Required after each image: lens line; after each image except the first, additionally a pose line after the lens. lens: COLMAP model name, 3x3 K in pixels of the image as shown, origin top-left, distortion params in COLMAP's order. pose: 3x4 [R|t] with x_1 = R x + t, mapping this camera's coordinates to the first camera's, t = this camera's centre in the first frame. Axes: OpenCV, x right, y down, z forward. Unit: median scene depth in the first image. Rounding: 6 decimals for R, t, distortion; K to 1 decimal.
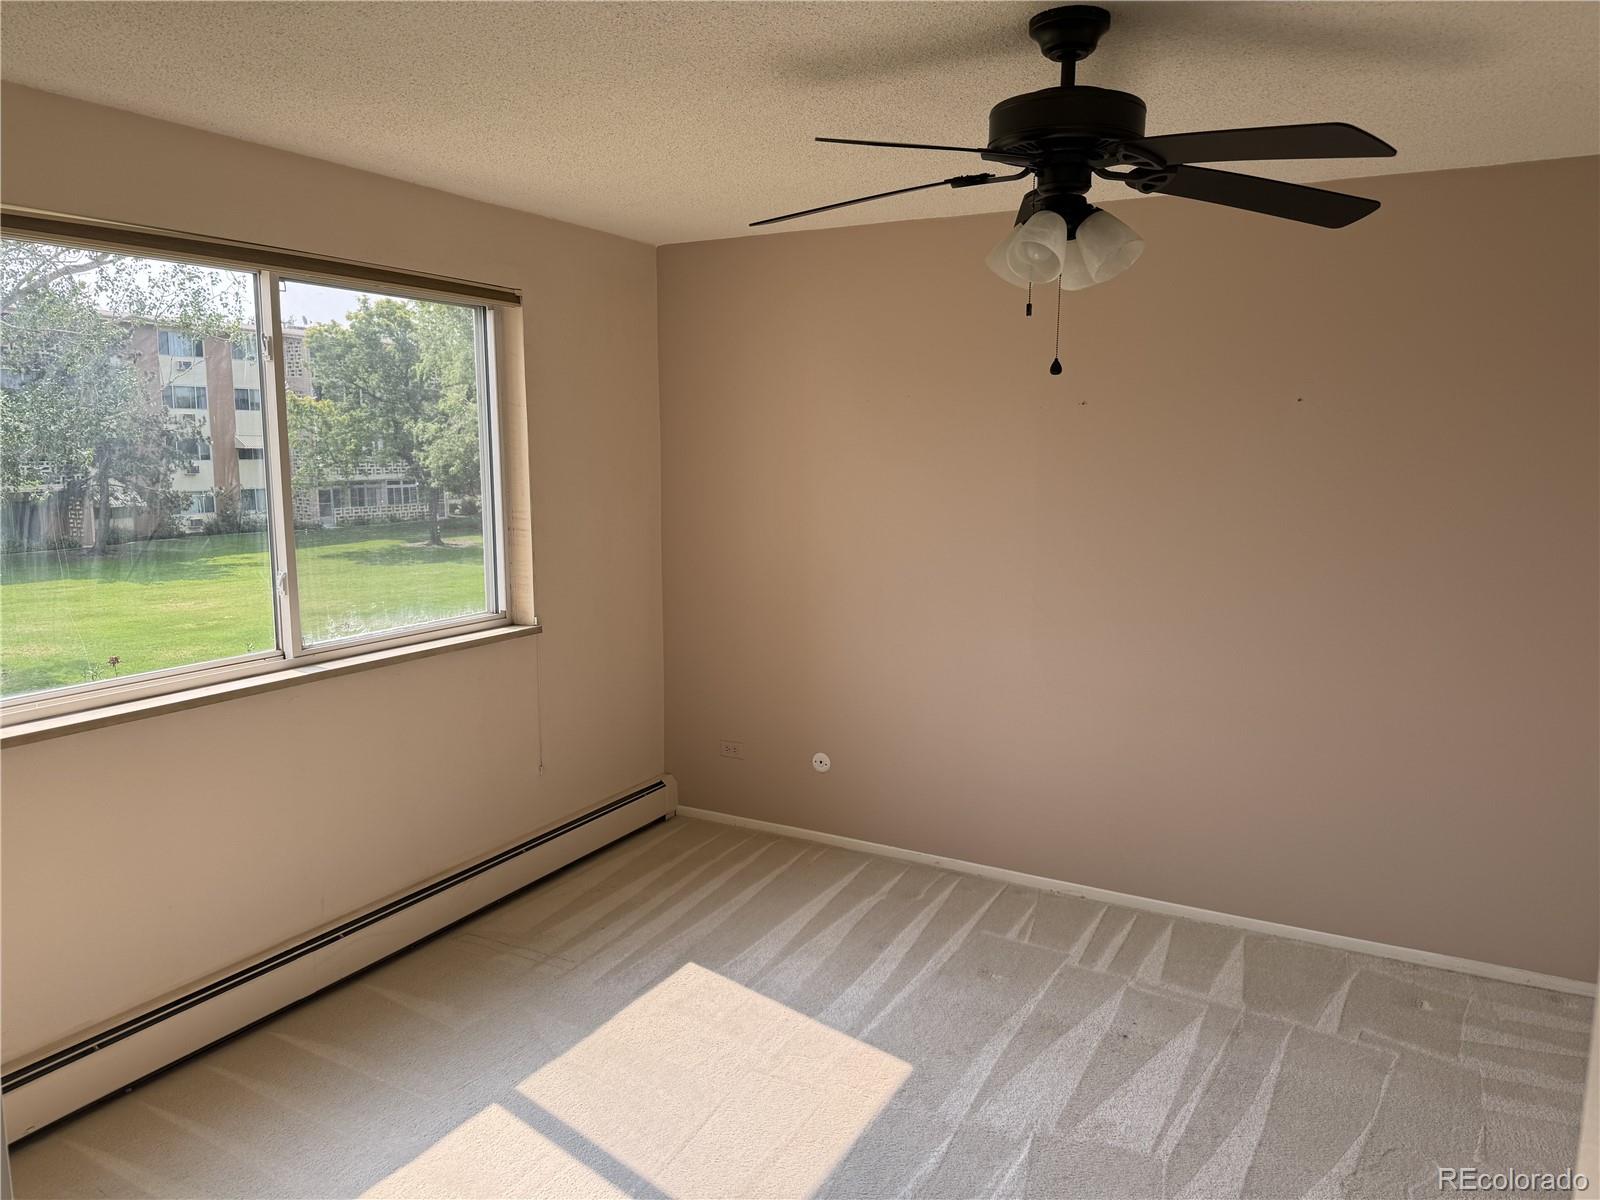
lens RADIAL K [[1113.2, 0, 796.2], [0, 1113.2, 599.8], [0, 0, 1]] dist [-0.009895, -0.023778]
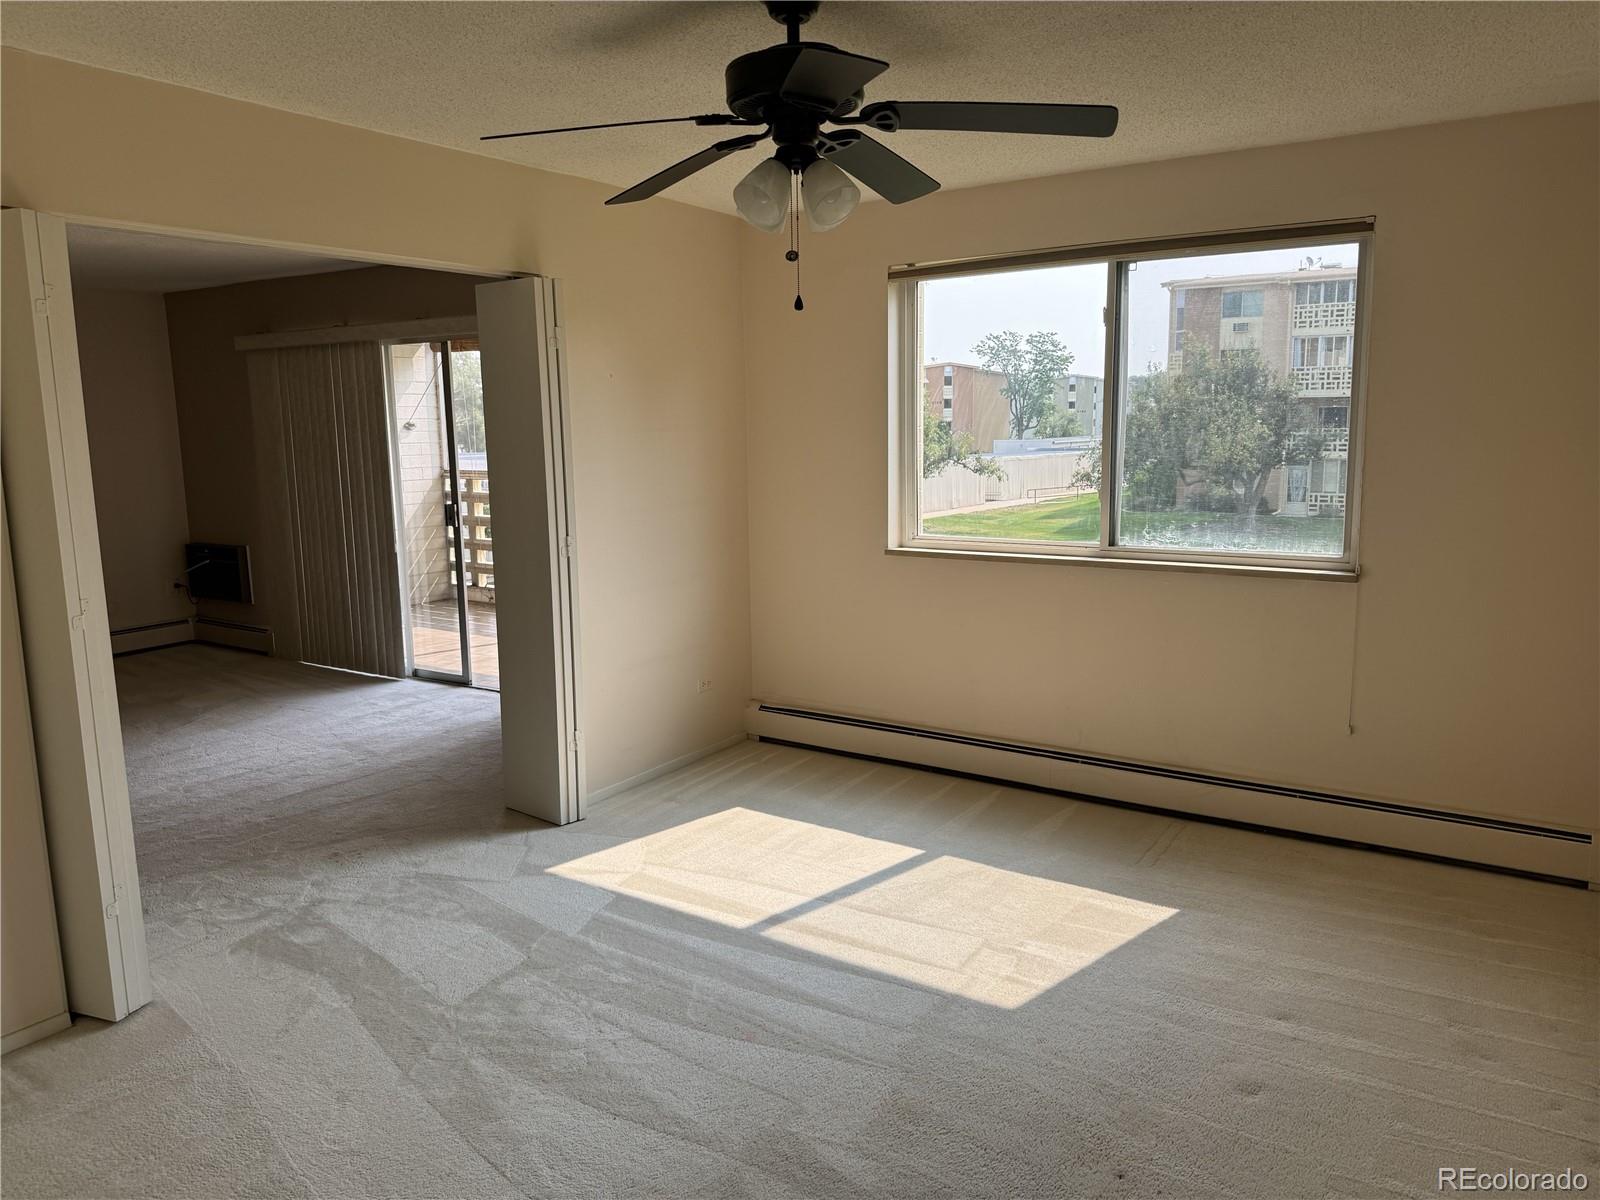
lens RADIAL K [[1113.2, 0, 794.4], [0, 1113.2, 600.7], [0, 0, 1]] dist [-0.009895, -0.023778]
pose [[-0.079941, 0.162405, -0.983480, 1.085363], [-0.122748, 0.977525, 0.171399, -0.085123], [0.989213, 0.134422, -0.058210, 0.866527]]
